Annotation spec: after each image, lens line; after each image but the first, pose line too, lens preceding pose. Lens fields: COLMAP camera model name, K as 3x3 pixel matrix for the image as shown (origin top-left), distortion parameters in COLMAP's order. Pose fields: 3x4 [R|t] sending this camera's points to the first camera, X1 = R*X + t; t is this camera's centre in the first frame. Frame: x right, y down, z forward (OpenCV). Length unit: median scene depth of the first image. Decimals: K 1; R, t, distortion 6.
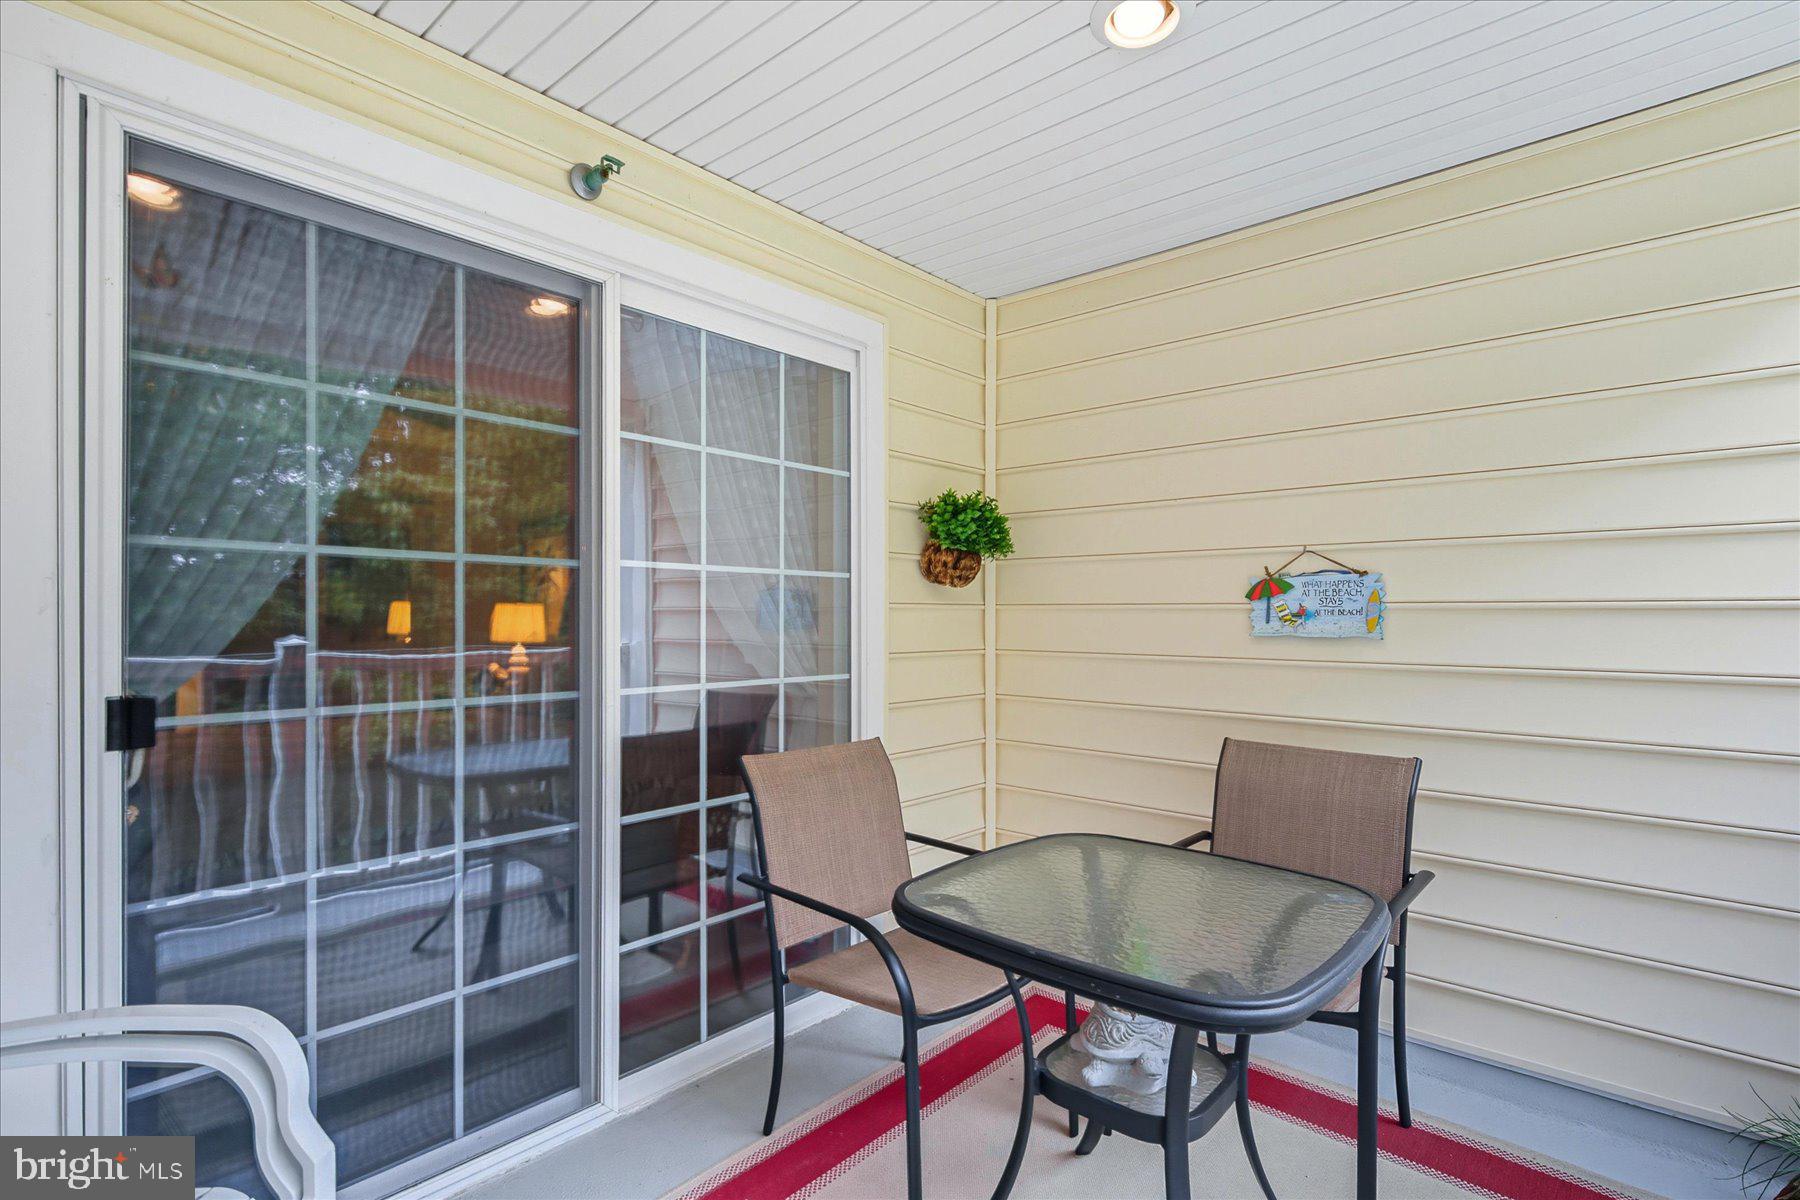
lens RADIAL K [[864.5, 0, 910.8], [0, 864.5, 585.4], [0, 0, 1]] dist [0.002899, -0.004028]
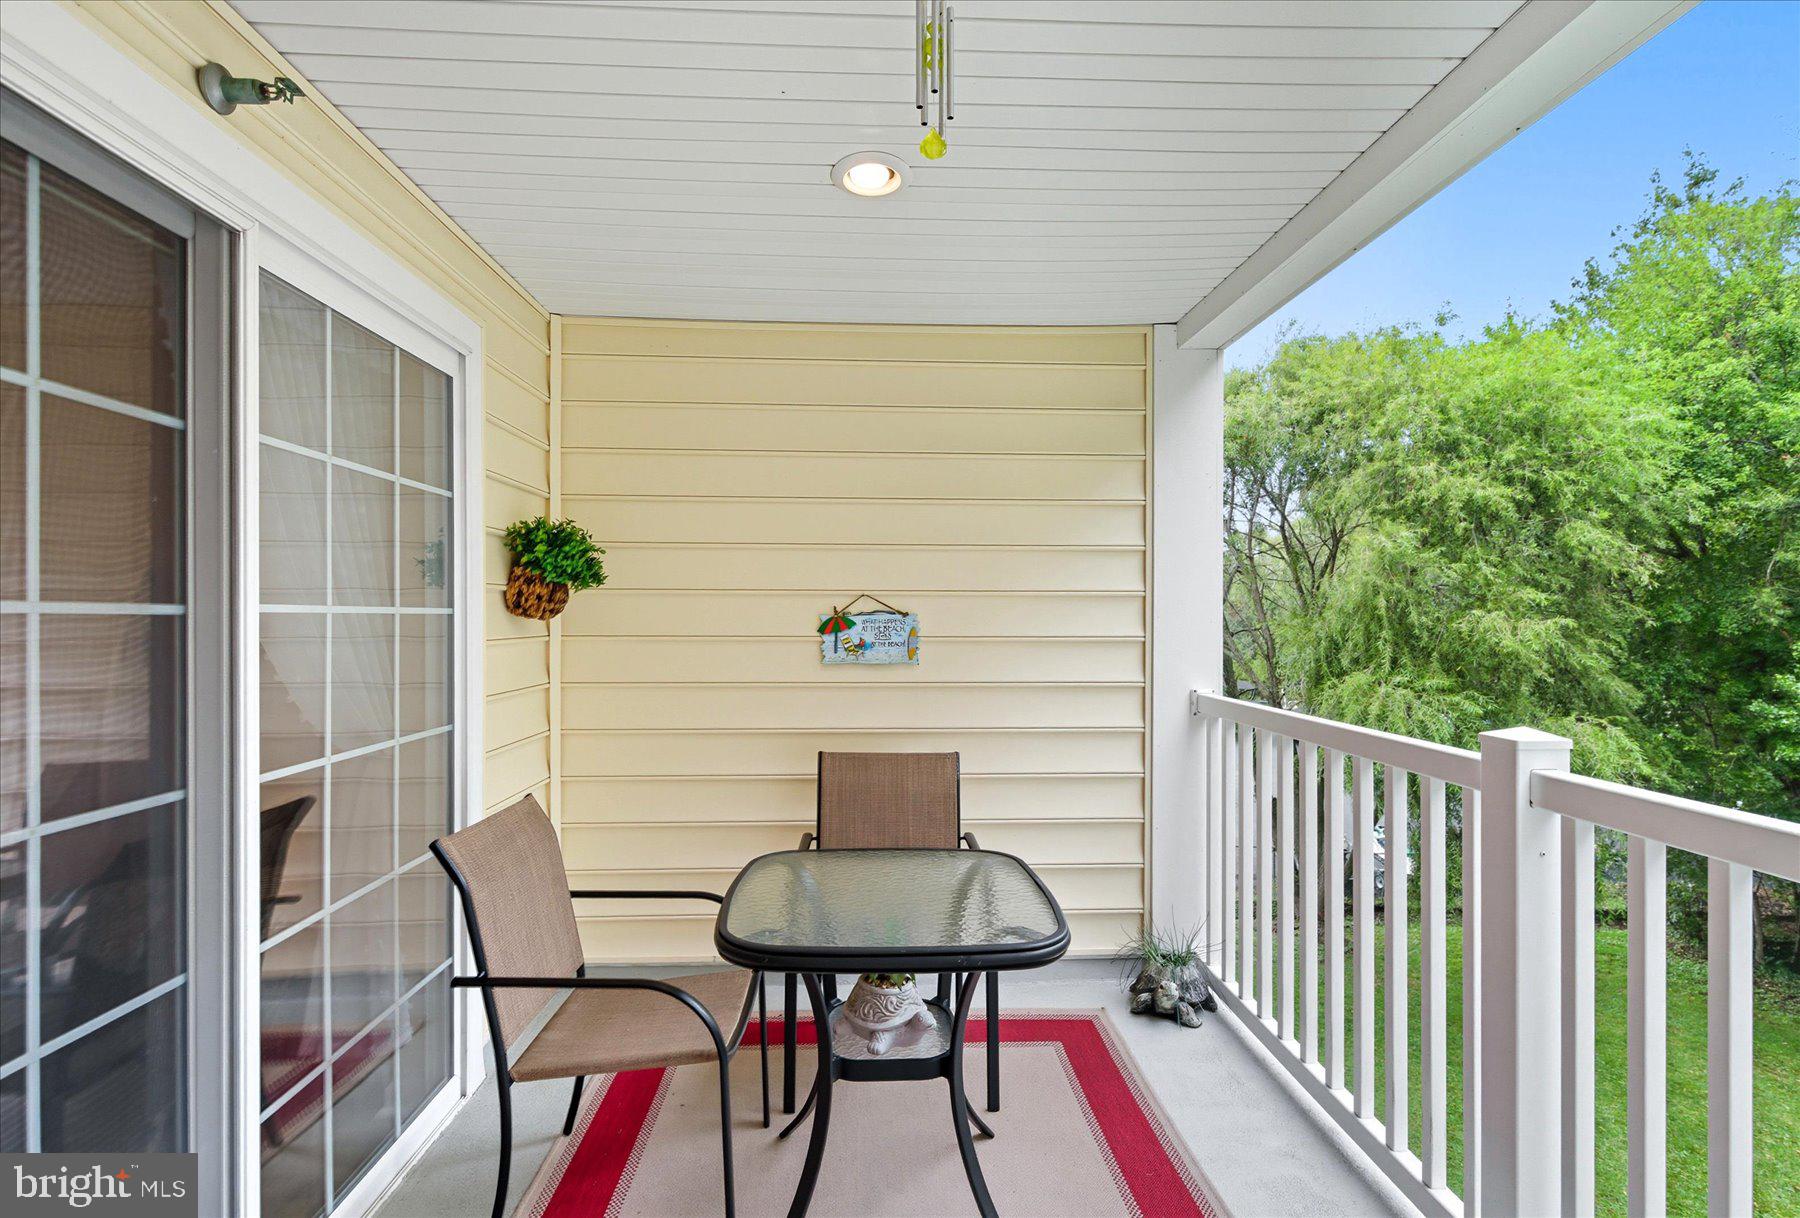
lens RADIAL K [[850.7, 0, 920.9], [0, 850.7, 581.2], [0, 0, 1]] dist [0.014301, -0.005636]
pose [[0.726012, 0.031159, 0.686976, -0.333344], [-0.025483, 0.999506, -0.018403, -0.039213], [-0.687210, -0.004145, 0.726447, 0.046762]]
